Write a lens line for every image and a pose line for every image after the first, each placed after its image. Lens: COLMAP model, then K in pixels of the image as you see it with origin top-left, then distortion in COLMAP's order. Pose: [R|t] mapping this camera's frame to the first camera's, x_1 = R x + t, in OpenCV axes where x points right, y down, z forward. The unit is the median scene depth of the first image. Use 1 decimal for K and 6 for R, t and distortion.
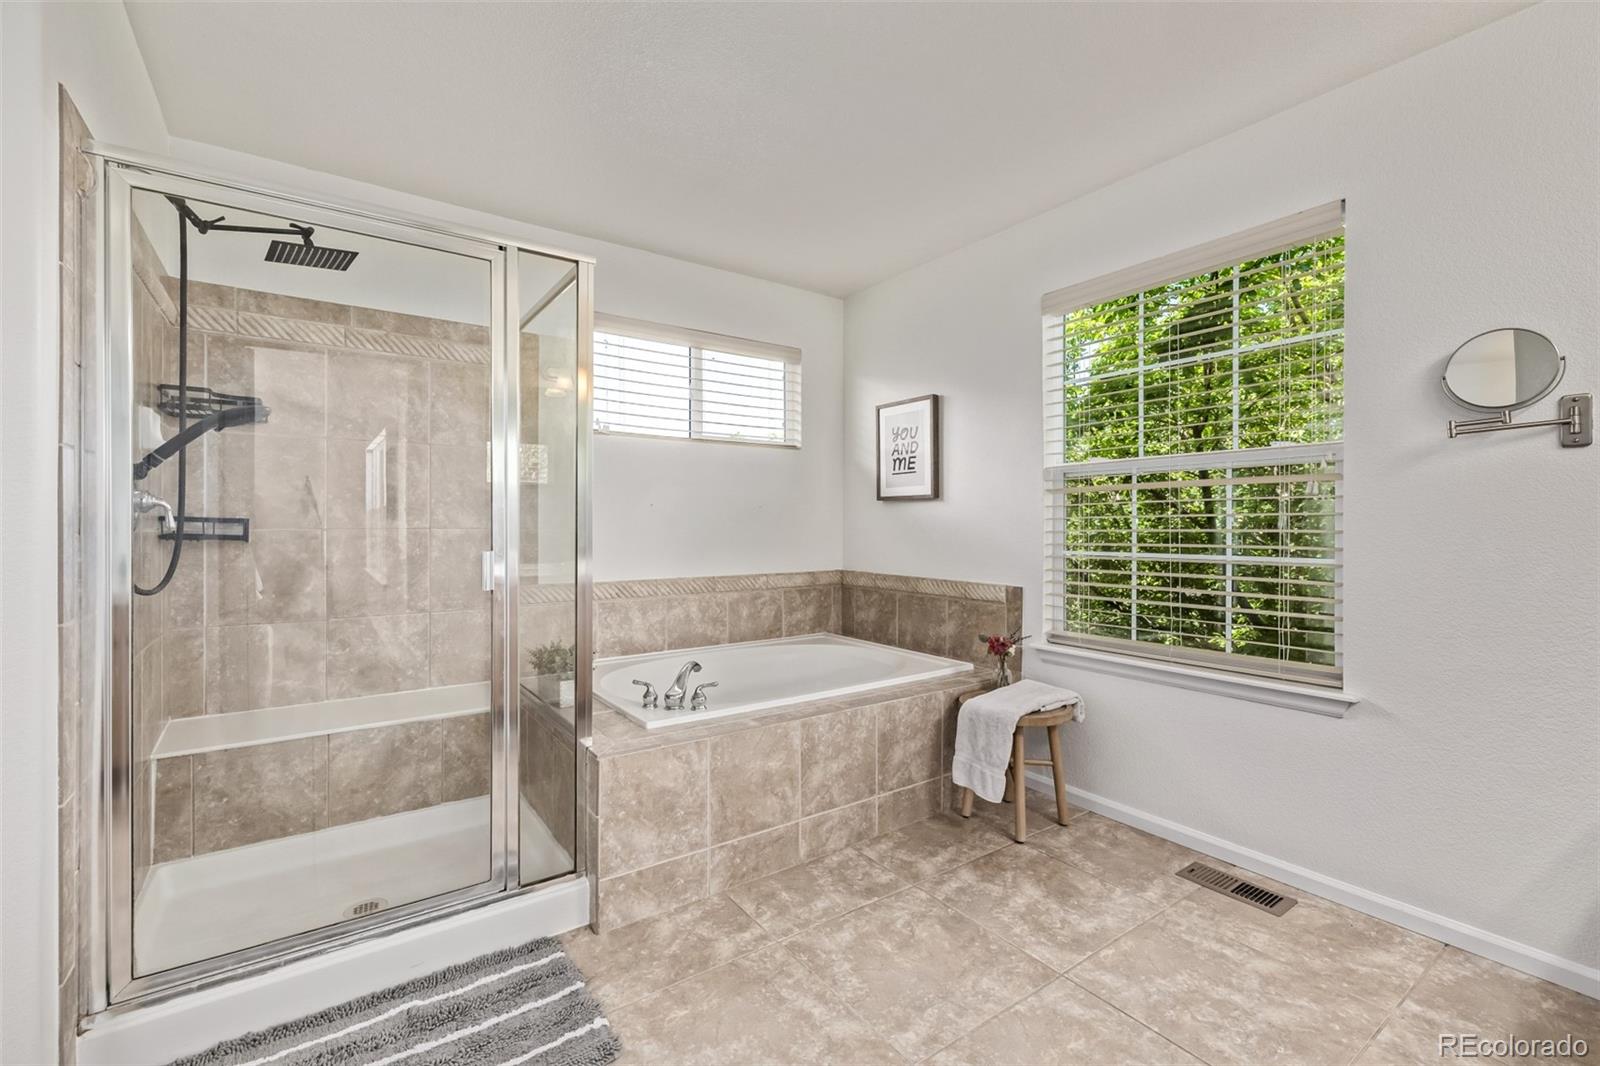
lens RADIAL K [[671.7, 0, 790.8], [0, 671.7, 527.3], [0, 0, 1]] dist [0.004033, 0.000788]
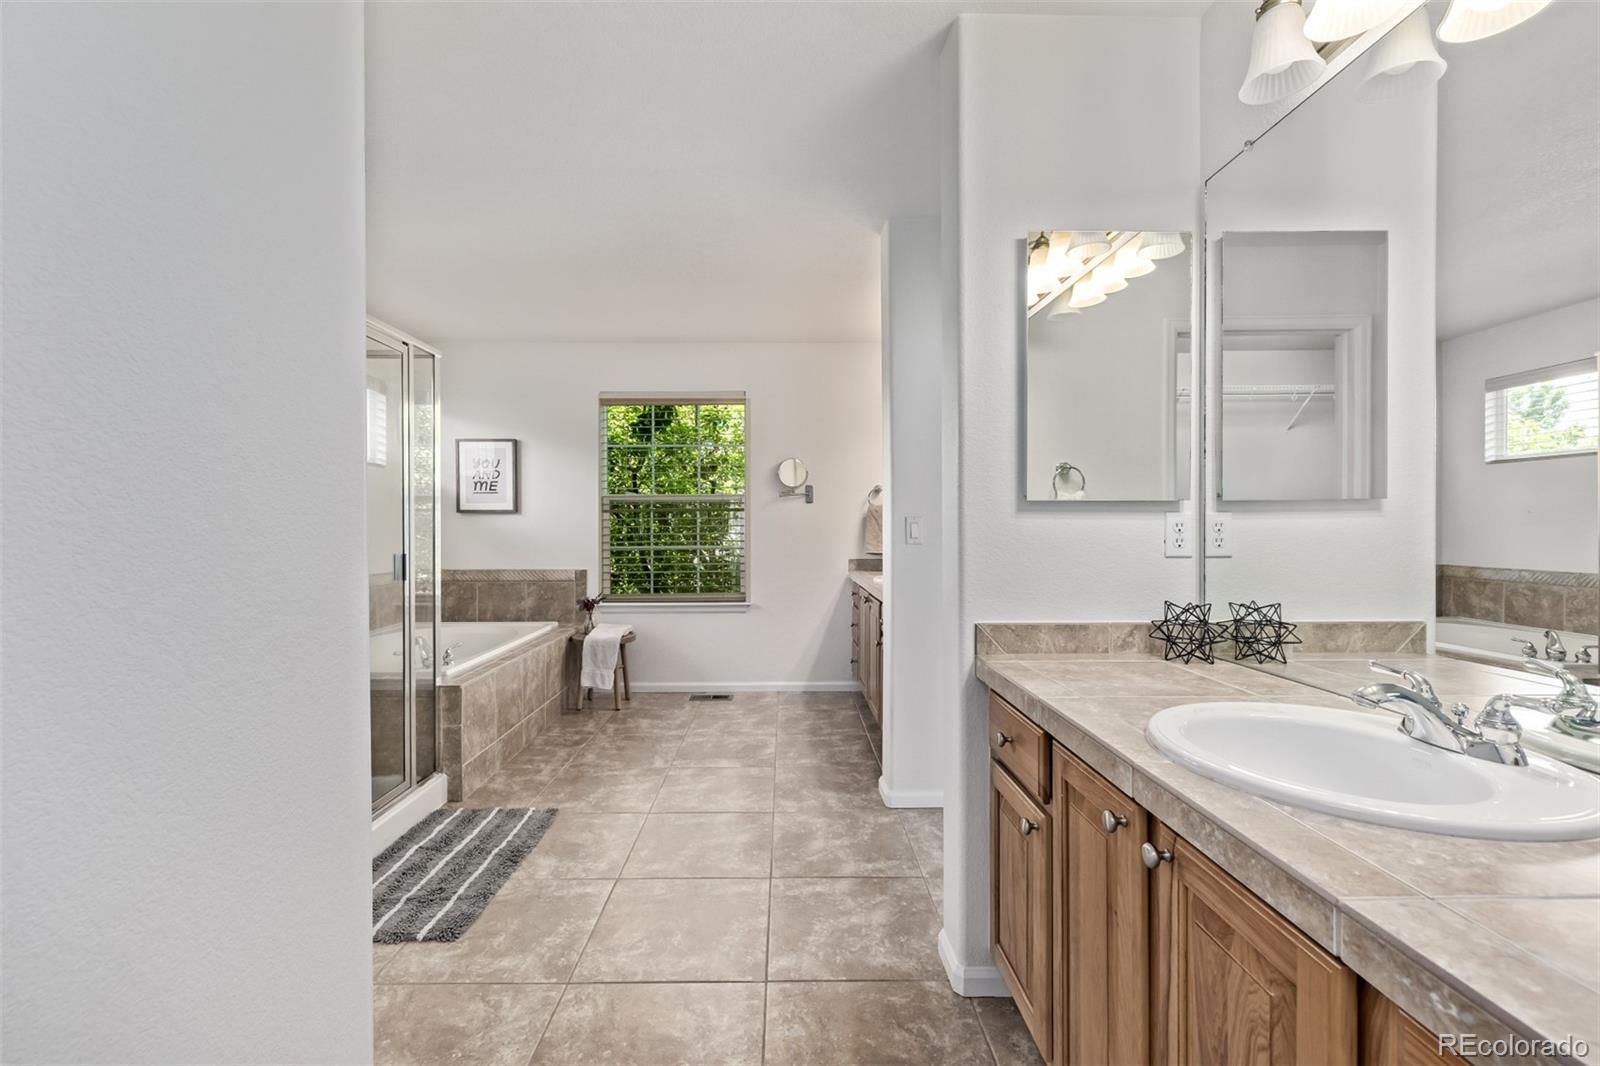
lens RADIAL K [[671.7, 0, 798.0], [0, 671.7, 530.7], [0, 0, 1]] dist [0.004033, 0.000788]
pose [[0.547019, -0.007638, 0.837085, -0.952111], [0.006485, 0.999967, 0.004886, -0.011573], [-0.837095, 0.002756, 0.547051, -0.399959]]
